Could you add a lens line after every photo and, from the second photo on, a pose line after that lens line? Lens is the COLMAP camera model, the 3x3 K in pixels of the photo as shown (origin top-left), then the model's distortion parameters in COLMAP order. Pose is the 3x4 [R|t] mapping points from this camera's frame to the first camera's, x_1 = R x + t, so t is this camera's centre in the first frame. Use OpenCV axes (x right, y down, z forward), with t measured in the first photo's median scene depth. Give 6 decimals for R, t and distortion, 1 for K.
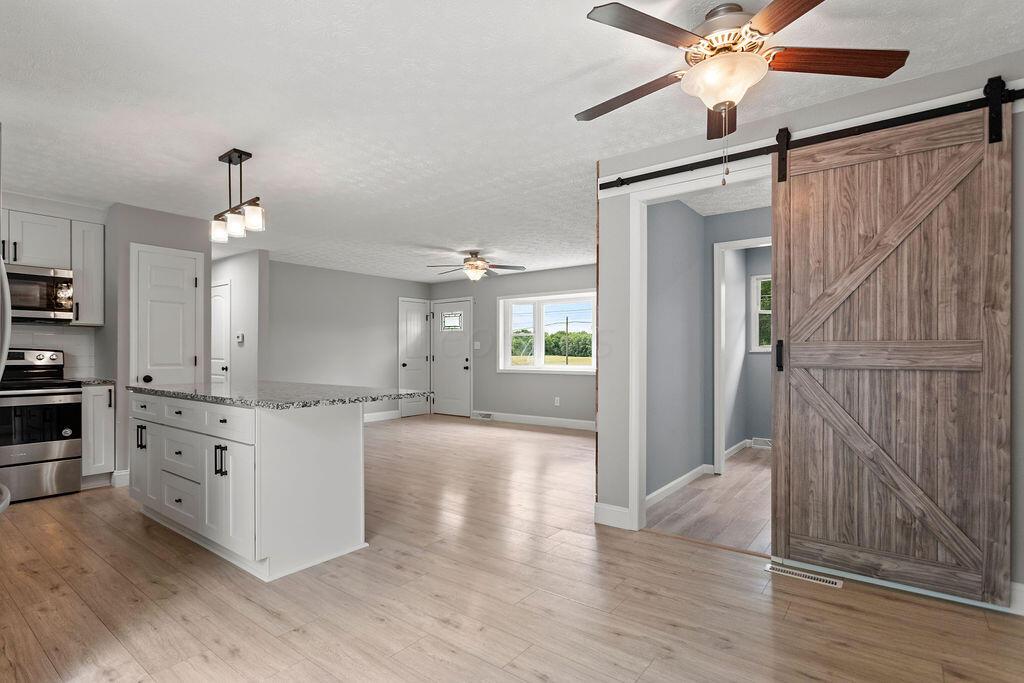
lens RADIAL K [[497.0, 0, 515.5], [0, 497.0, 344.7], [0, 0, 1]] dist [-0.008572, 0.007255]
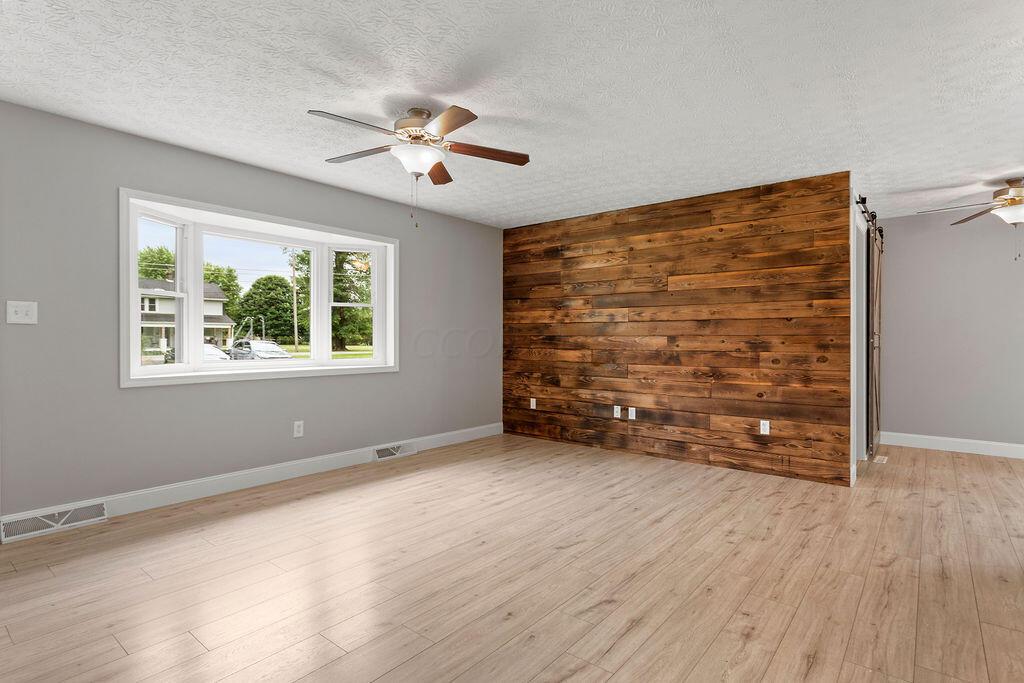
lens RADIAL K [[497.0, 0, 515.5], [0, 497.0, 344.7], [0, 0, 1]] dist [-0.008572, 0.007255]
pose [[0.028105, -0.007060, 0.999580, -0.847695], [-0.024291, 0.999675, 0.007744, 0.027641], [-0.999310, -0.024498, 0.027925, 1.451933]]
